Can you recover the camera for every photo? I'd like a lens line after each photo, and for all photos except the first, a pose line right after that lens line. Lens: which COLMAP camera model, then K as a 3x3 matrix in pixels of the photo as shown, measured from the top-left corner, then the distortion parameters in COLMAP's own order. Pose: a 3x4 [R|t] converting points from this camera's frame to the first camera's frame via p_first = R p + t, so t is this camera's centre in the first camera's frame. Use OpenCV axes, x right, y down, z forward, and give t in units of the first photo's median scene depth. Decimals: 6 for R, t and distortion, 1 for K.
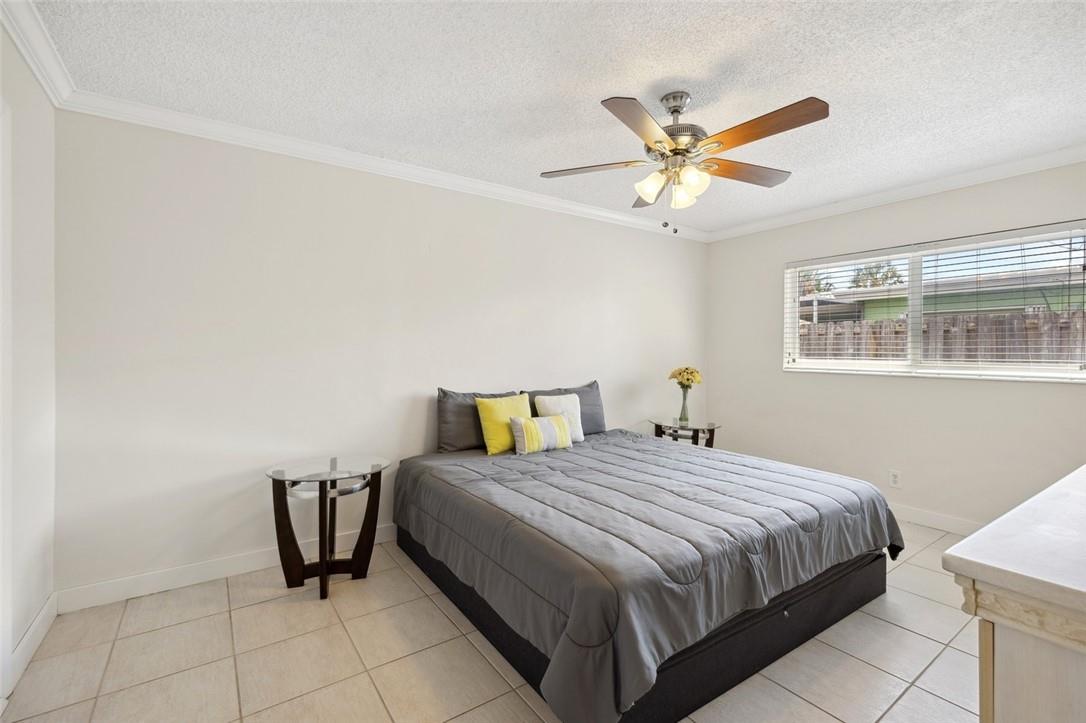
lens RADIAL K [[480.6, 0, 539.8], [0, 480.6, 333.6], [0, 0, 1]] dist [0.003011, 0.000324]
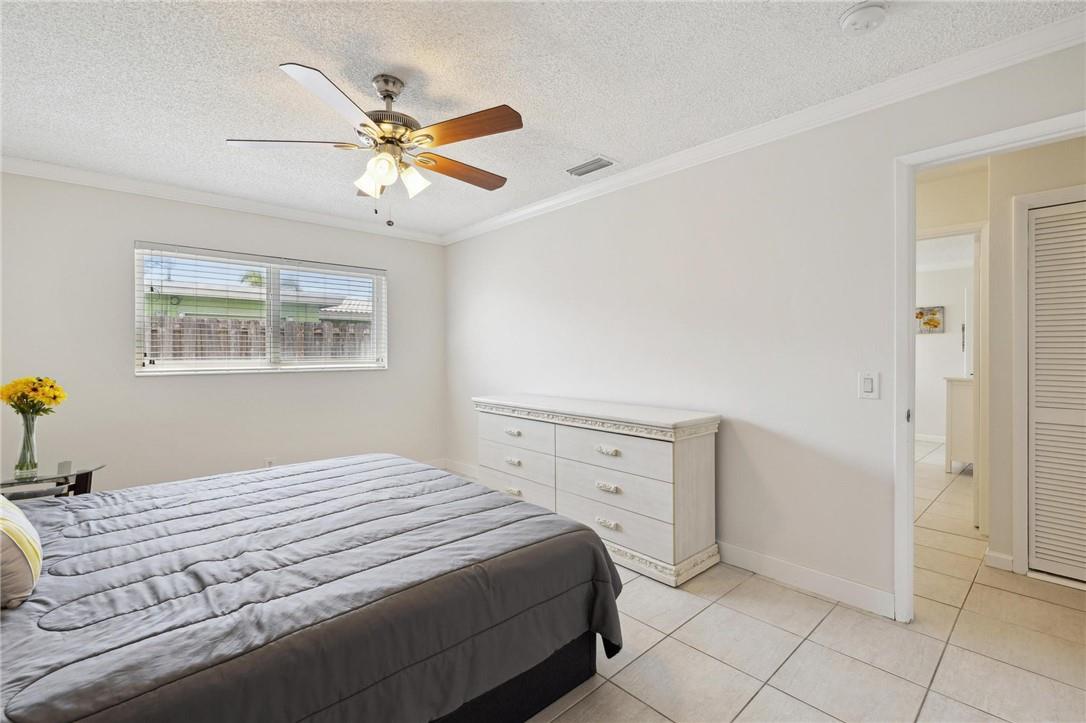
lens RADIAL K [[480.6, 0, 539.8], [0, 480.6, 333.6], [0, 0, 1]] dist [0.003011, 0.000324]
pose [[-0.128082, 0.031430, 0.991265, -0.689934], [-0.032299, 0.998835, -0.035843, 0.027841], [-0.991238, -0.036608, -0.126917, 0.819264]]
